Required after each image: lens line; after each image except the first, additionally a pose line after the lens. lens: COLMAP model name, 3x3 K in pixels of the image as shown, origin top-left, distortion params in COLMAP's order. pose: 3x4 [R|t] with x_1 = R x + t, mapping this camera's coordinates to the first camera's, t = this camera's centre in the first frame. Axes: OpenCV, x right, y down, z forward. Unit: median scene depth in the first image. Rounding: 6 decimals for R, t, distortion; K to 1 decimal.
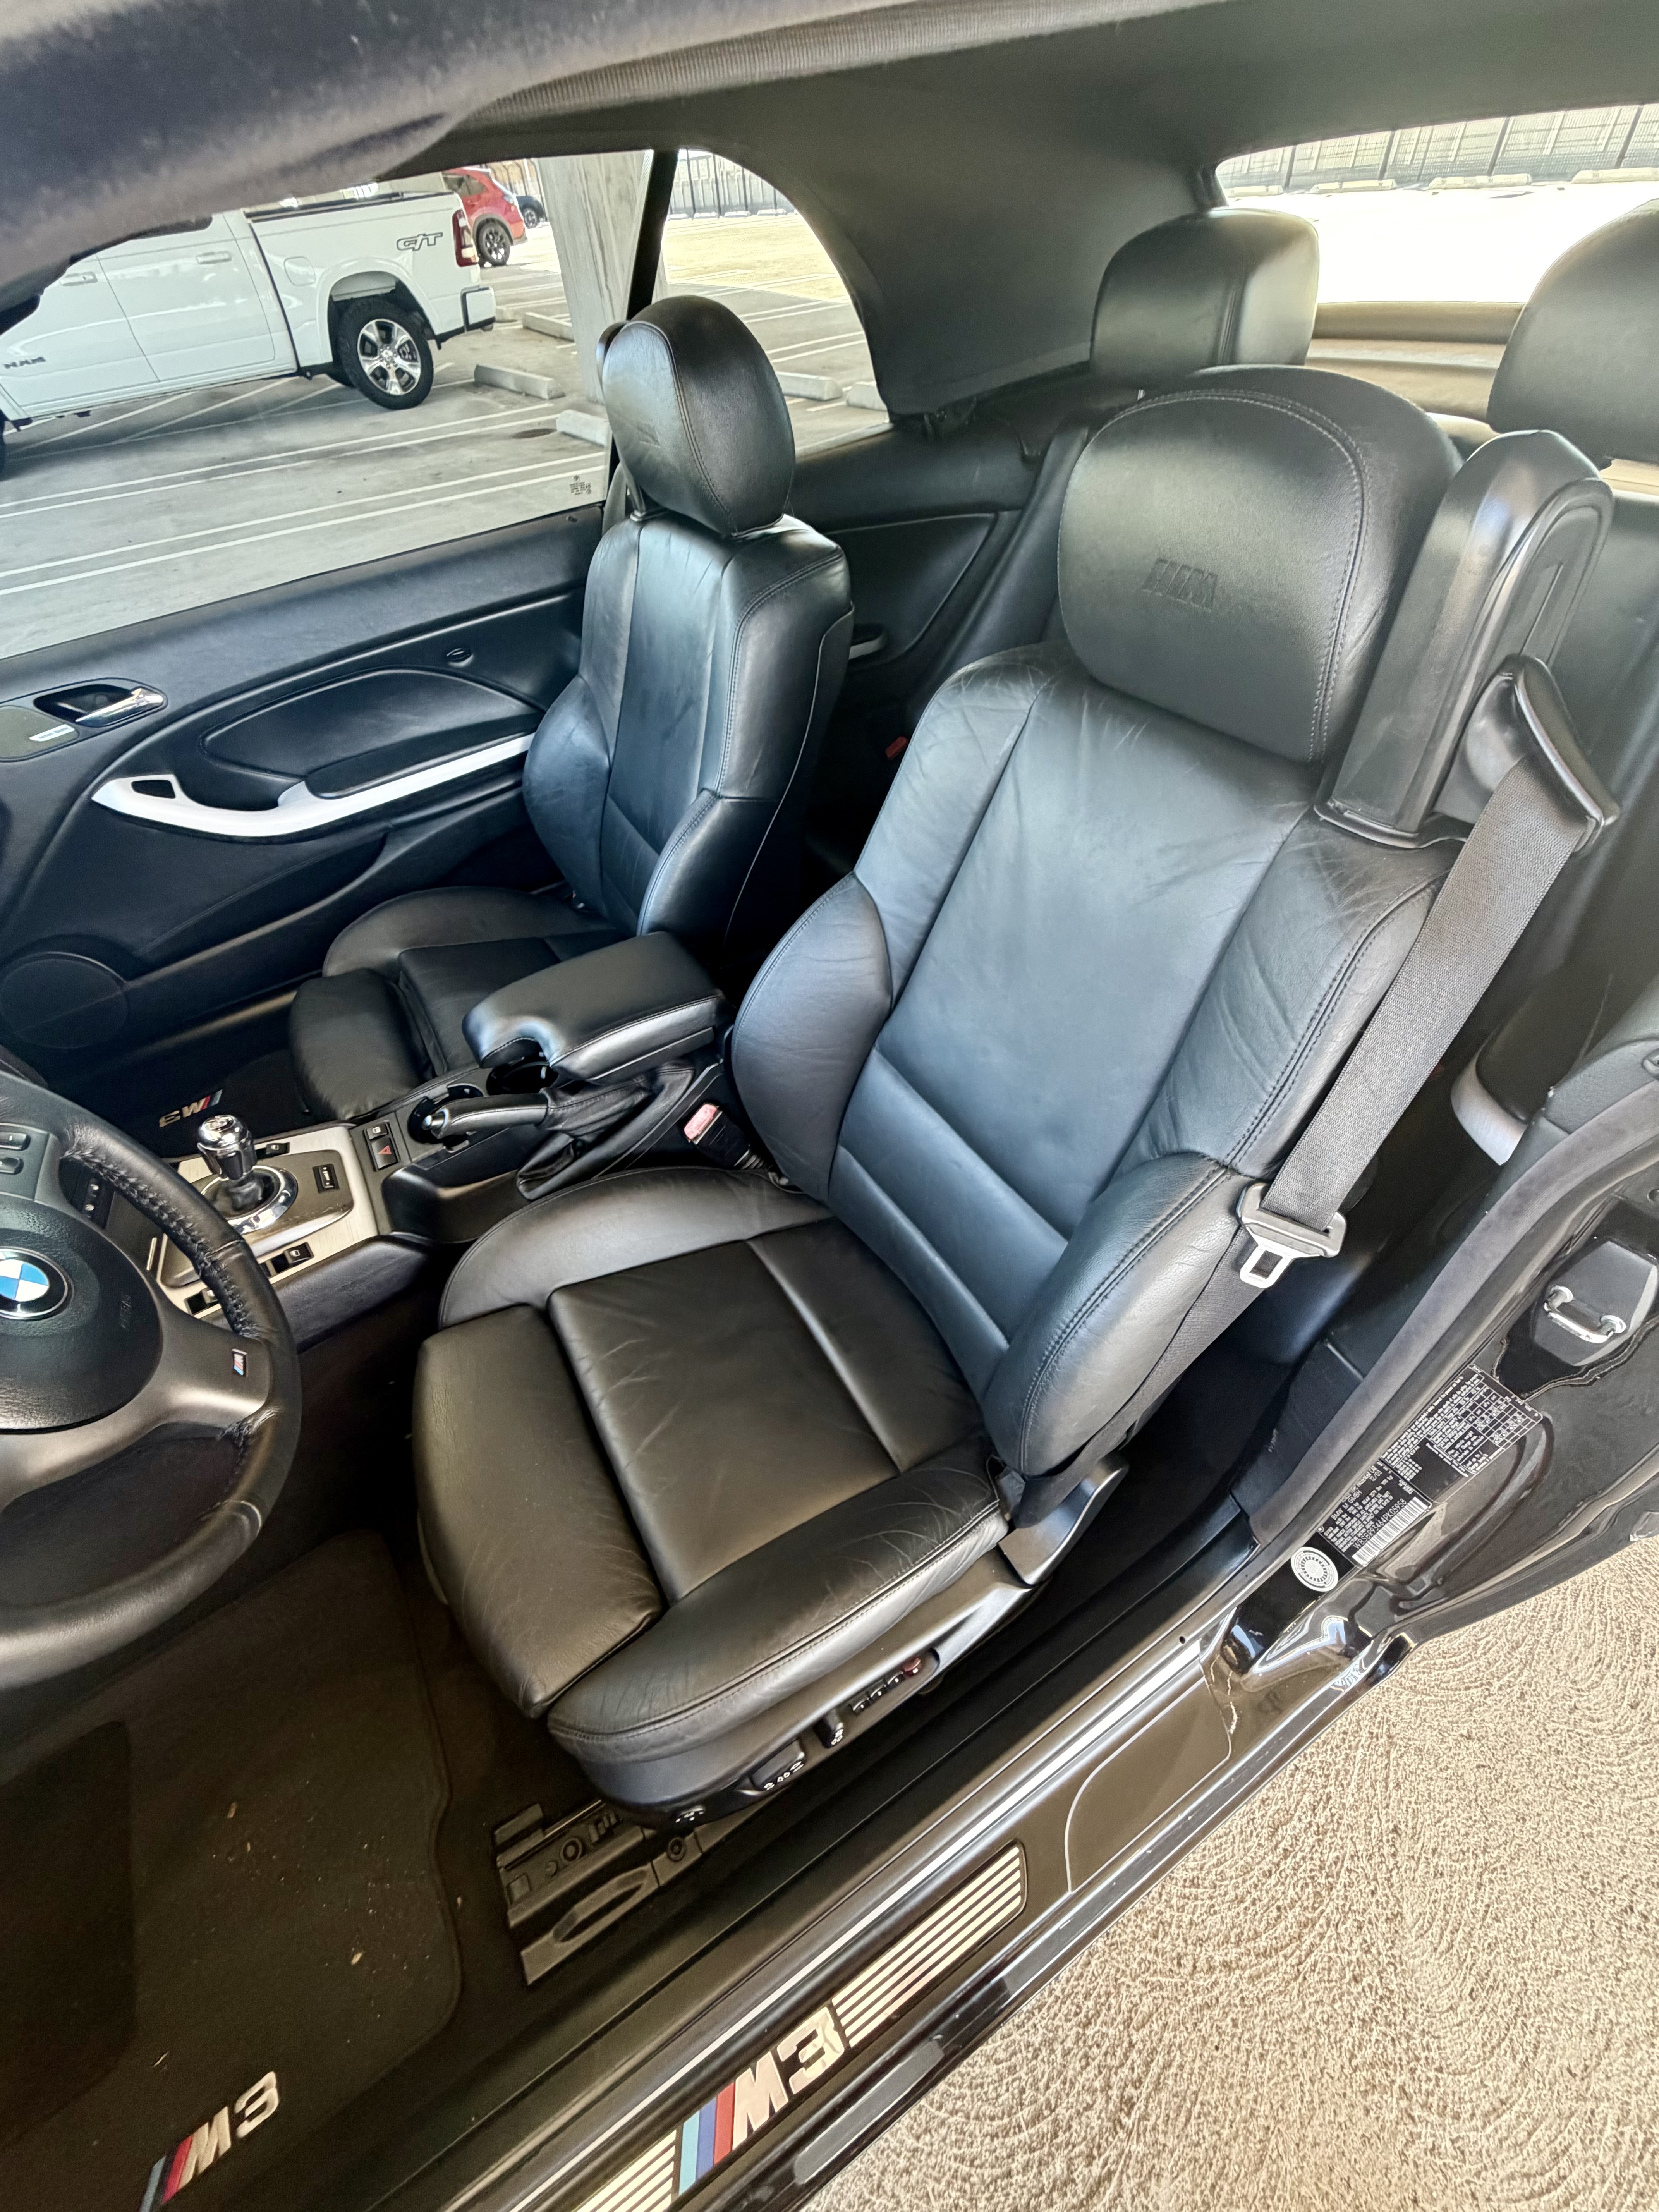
lens RADIAL K [[876.2, 0, 834.5], [0, 876.2, 1090.5], [0, 0, 1]] dist [-0.001316, -0.000153]
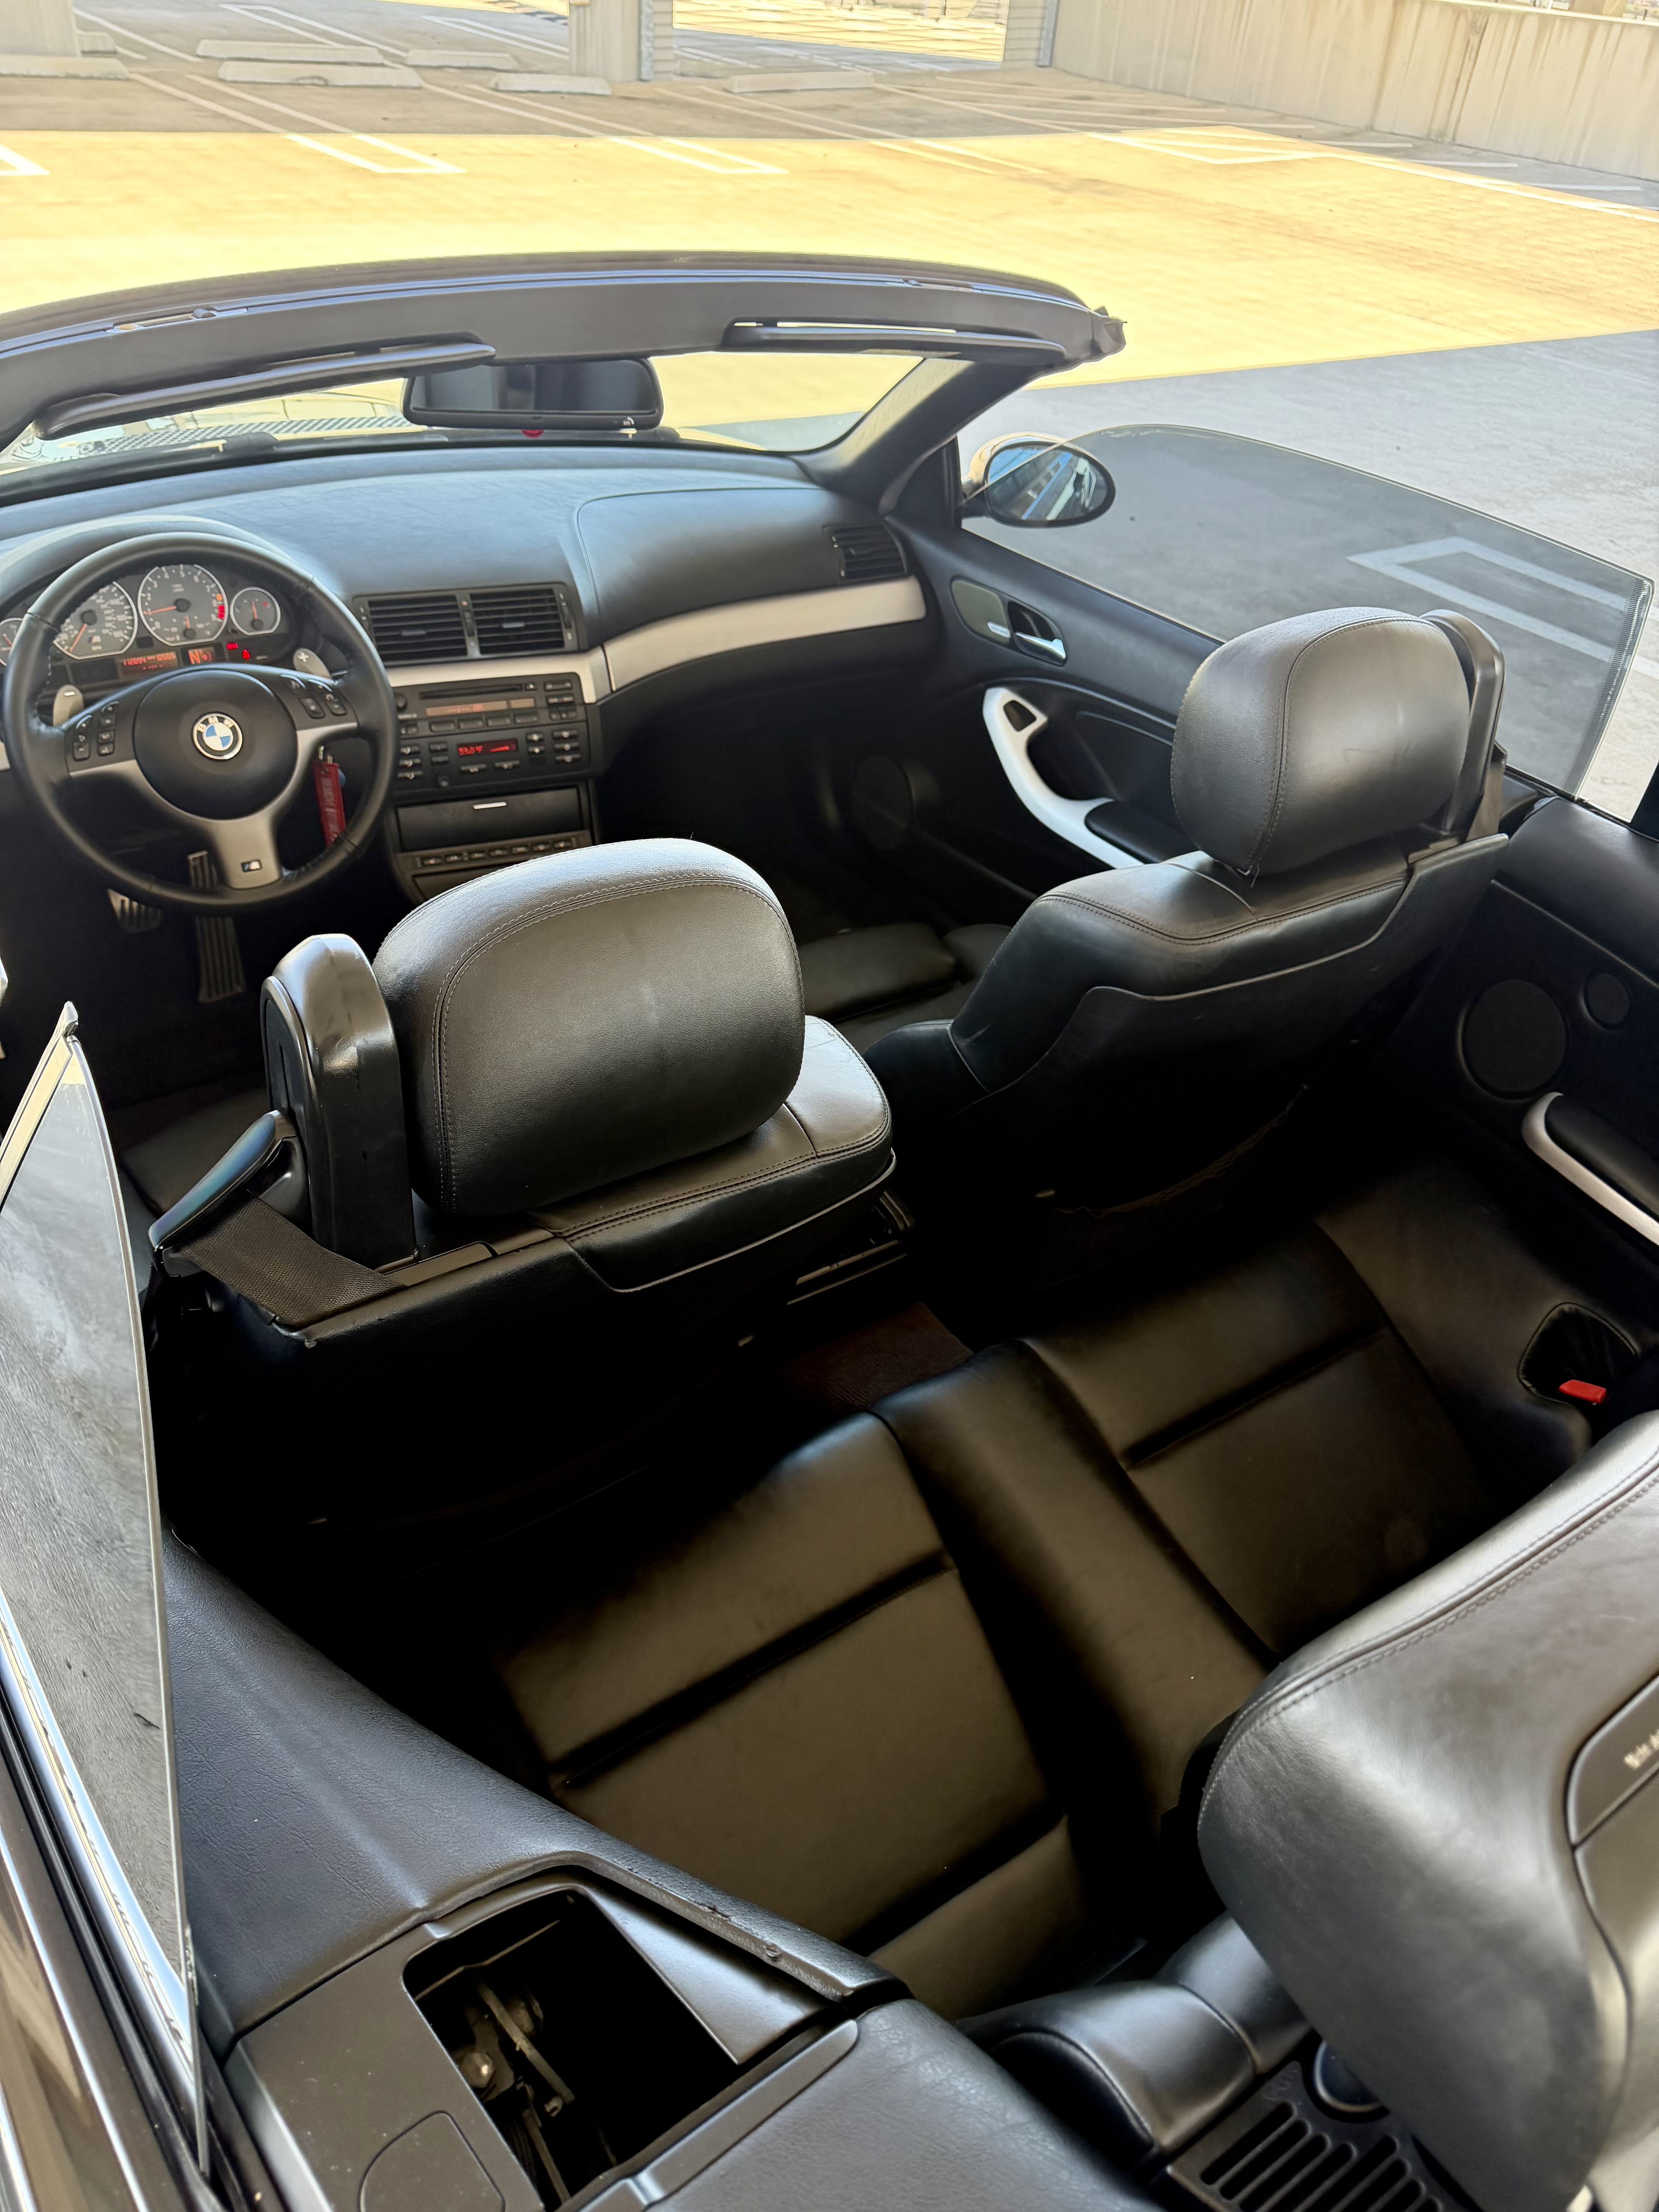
lens RADIAL K [[1585.3, 0, 823.3], [0, 1585.3, 1108.9], [0, 0, 1]] dist [0.012891, -0.016009]
pose [[0.046452, 0.658385, -0.751247, 1.175707], [-0.771273, 0.501568, 0.391878, -0.930775], [0.634808, 0.561213, 0.531093, 0.250476]]
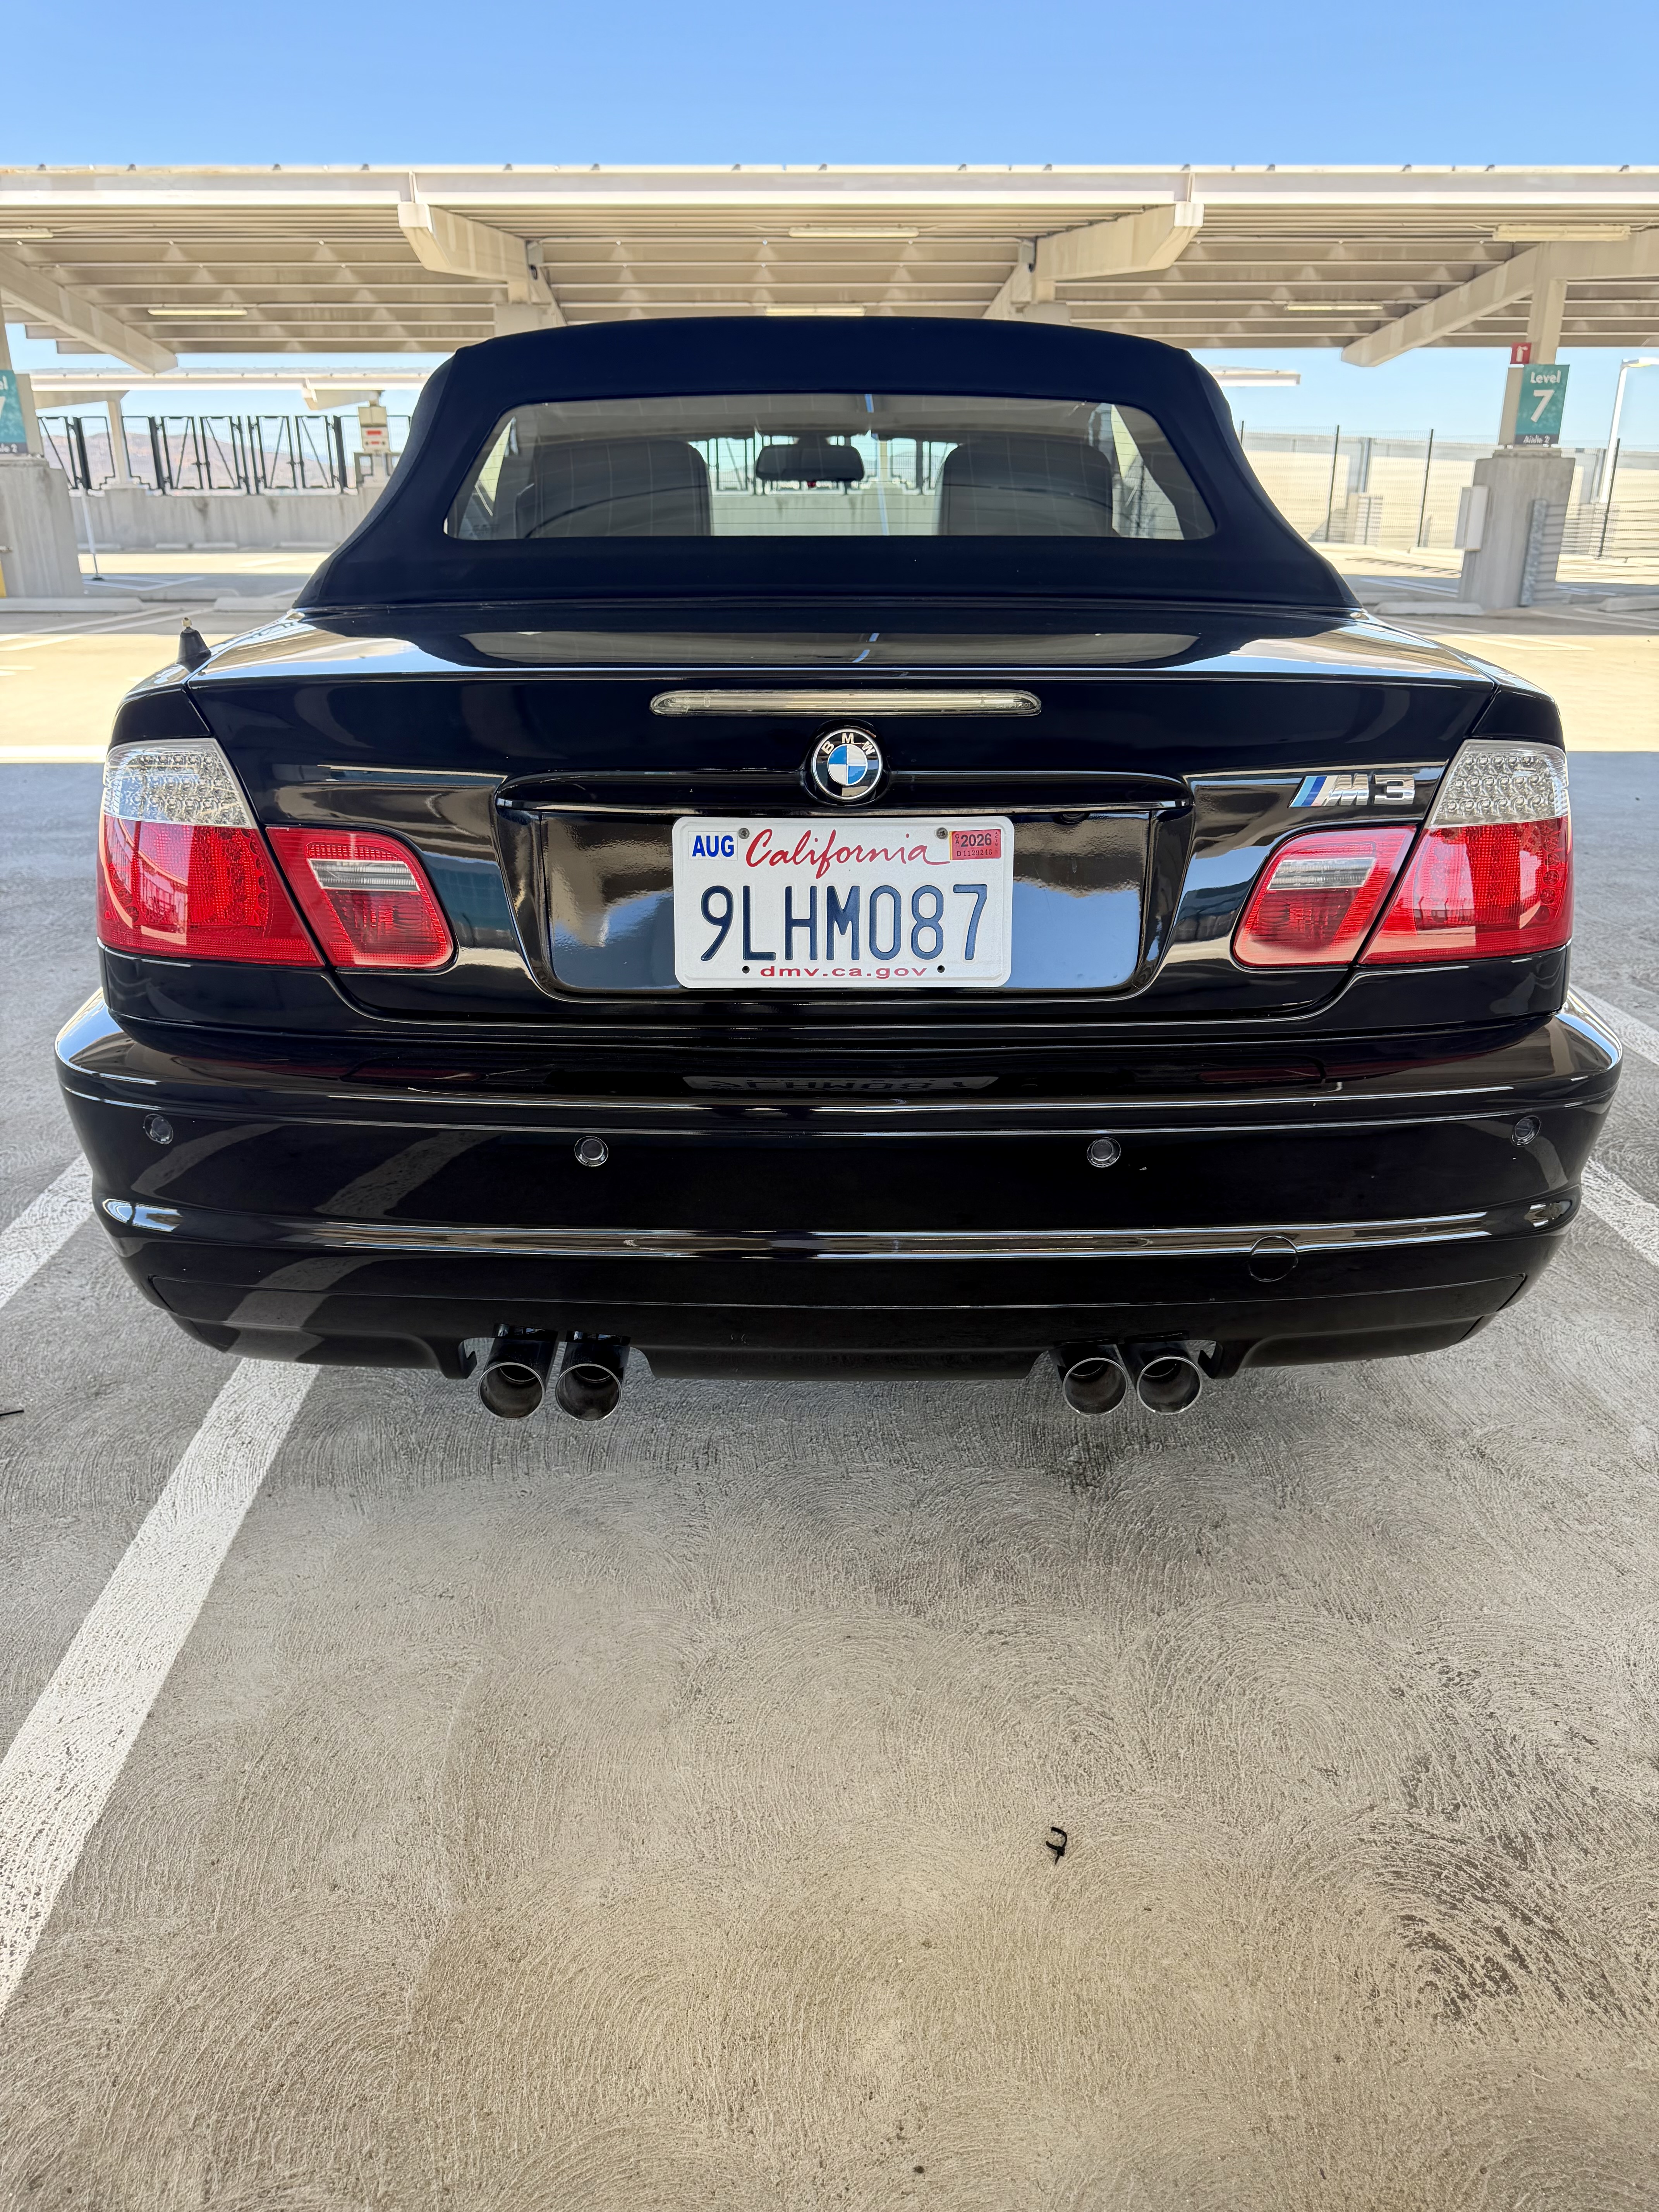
lens RADIAL K [[1585.3, 0, 795.7], [0, 1585.3, 1099.5], [0, 0, 1]] dist [0.012891, -0.016009]
pose [[-0.501482, 0.365572, -0.784138, 3.217437], [-0.598894, 0.507405, 0.619569, -2.112529], [0.624373, 0.780318, -0.035515, 1.969500]]
